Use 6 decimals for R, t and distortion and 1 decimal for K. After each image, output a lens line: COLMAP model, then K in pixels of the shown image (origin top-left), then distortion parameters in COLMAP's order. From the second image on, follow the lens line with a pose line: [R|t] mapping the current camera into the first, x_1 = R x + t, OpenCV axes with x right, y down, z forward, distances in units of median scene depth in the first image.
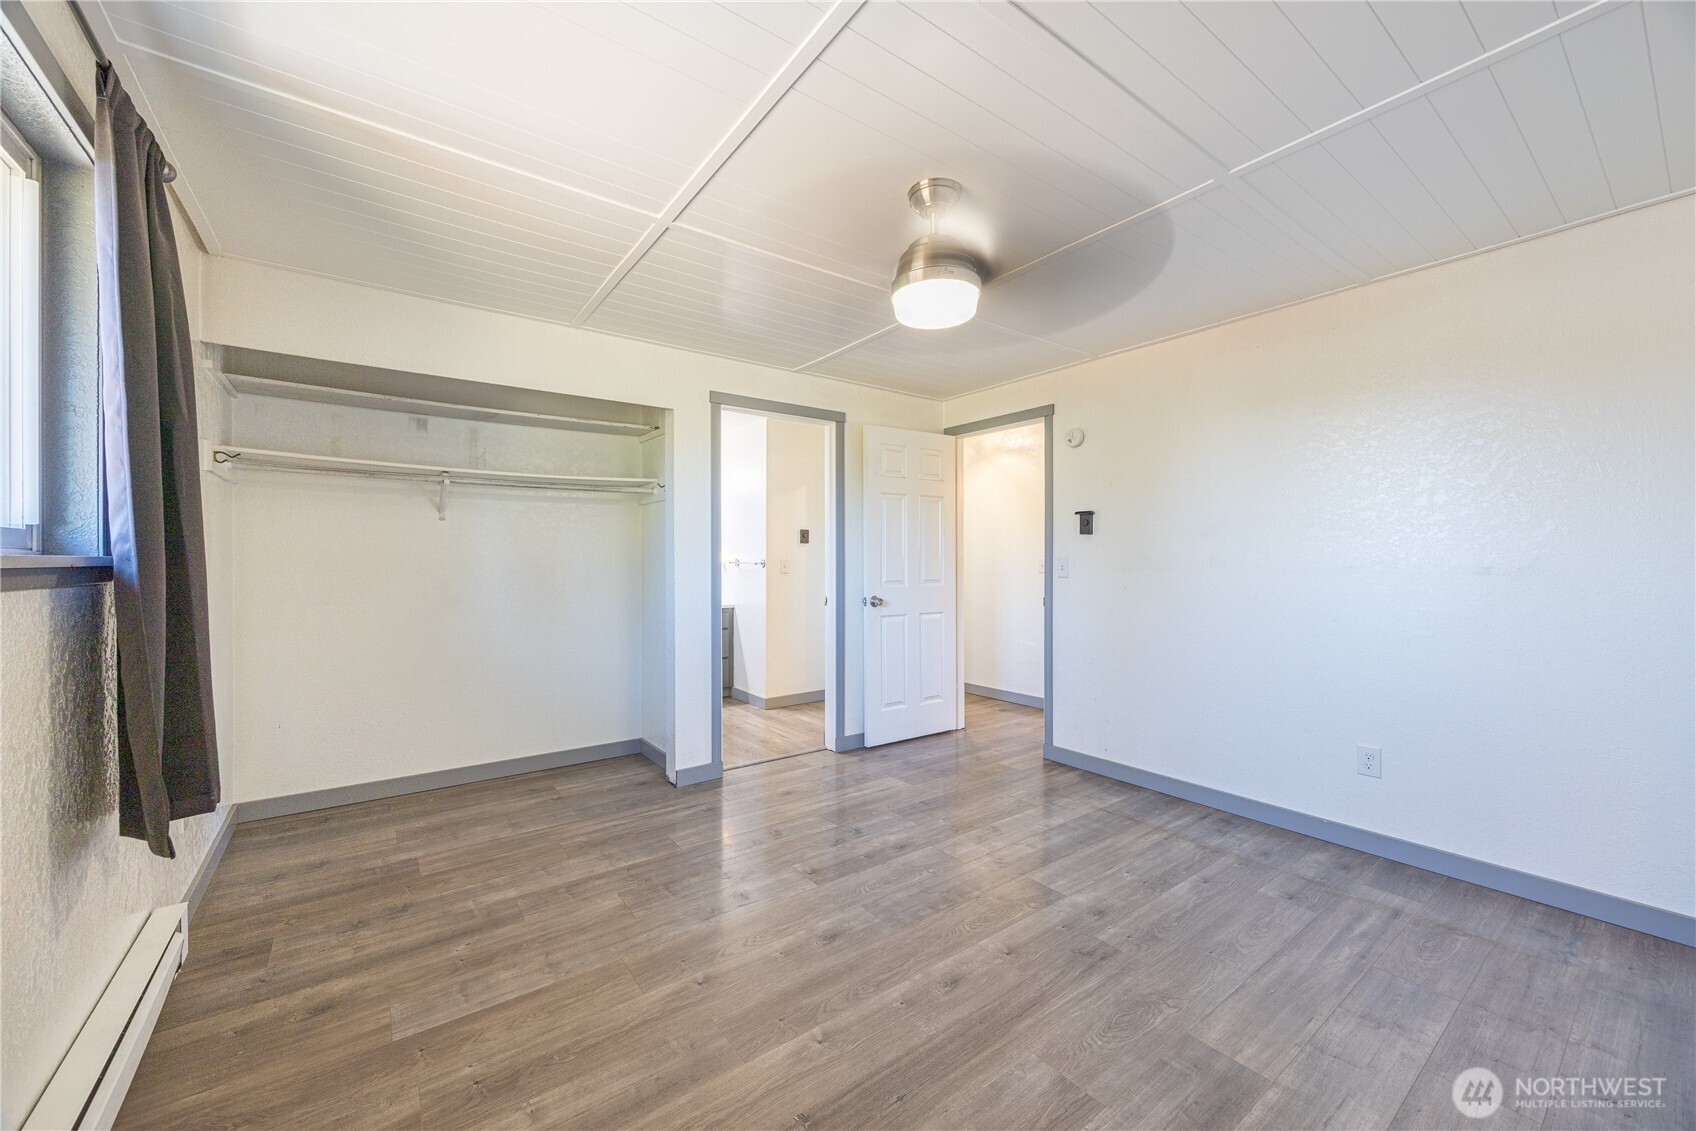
lens RADIAL K [[654.3, 0, 853.1], [0, 654.3, 568.0], [0, 0, 1]] dist [0.000781, 0.000138]
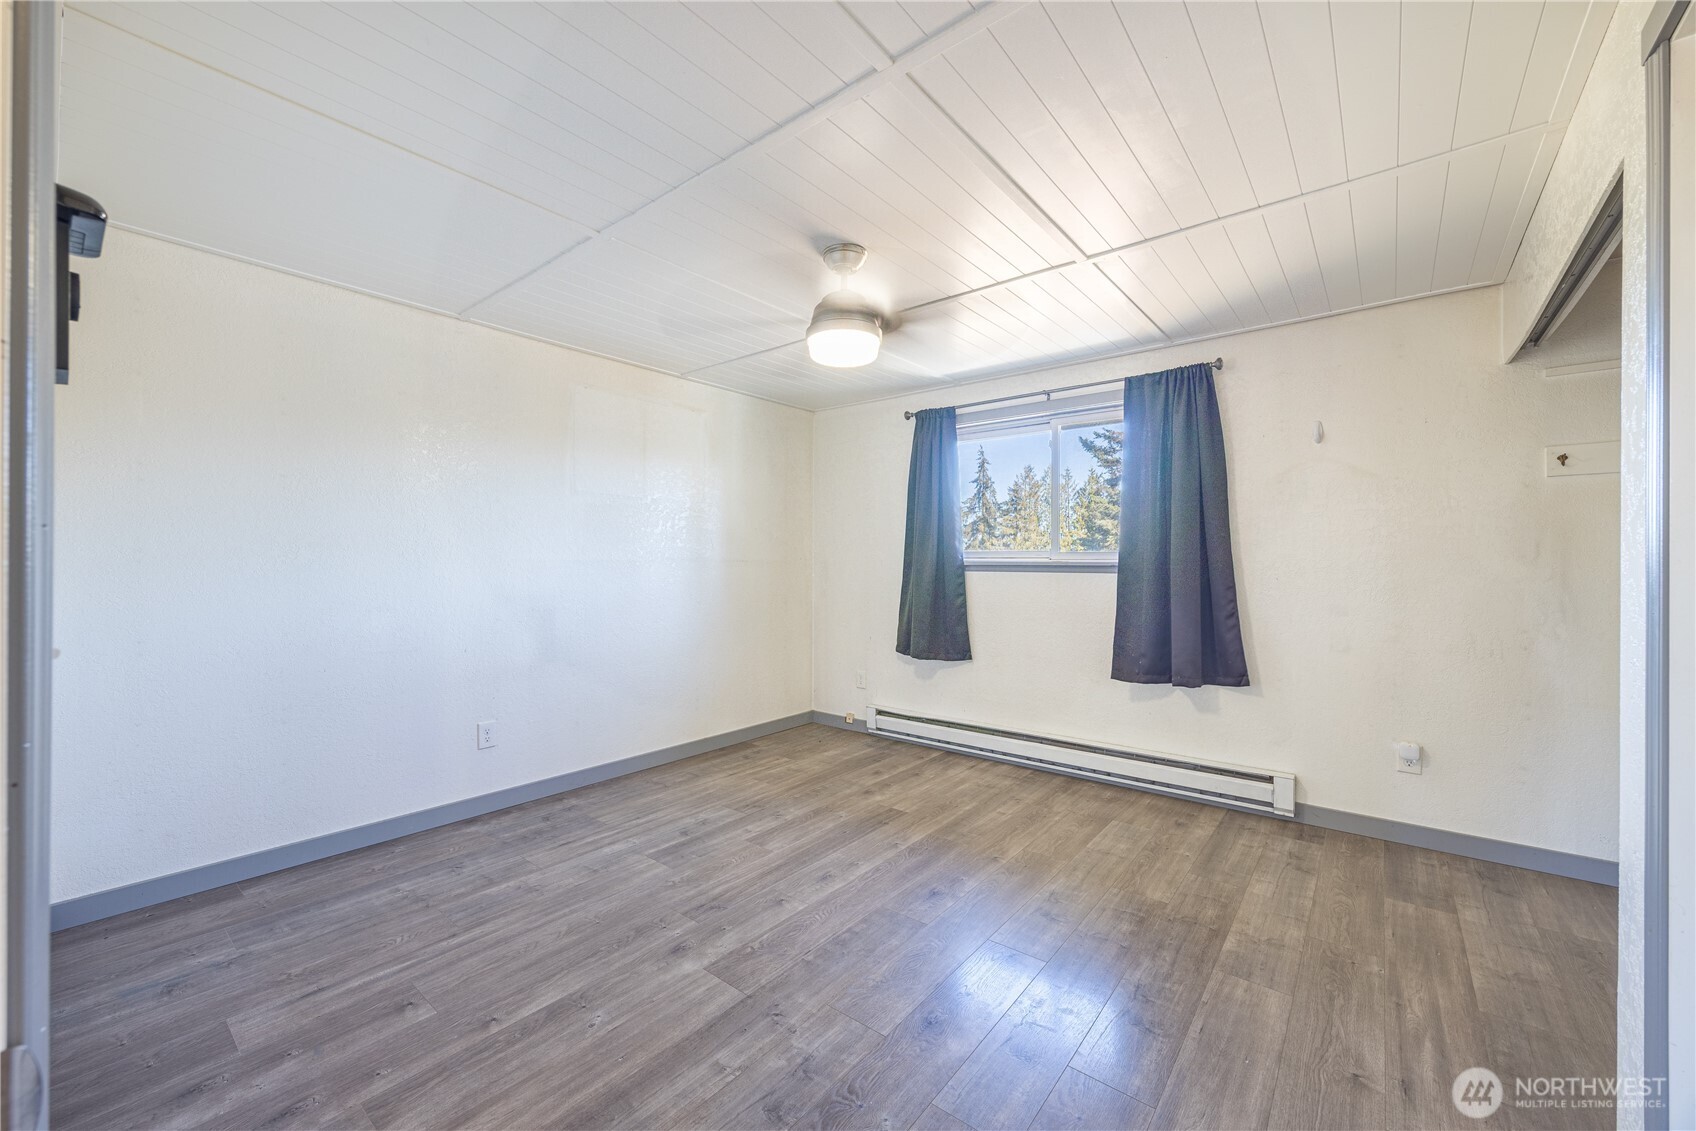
lens RADIAL K [[654.3, 0, 834.9], [0, 654.3, 564.8], [0, 0, 1]] dist [0.000781, 0.000138]
pose [[-0.971977, -0.000625, -0.235076, 0.411638], [-0.004252, 0.999880, 0.014925, -0.027462], [0.235038, 0.015507, -0.971862, 2.104900]]
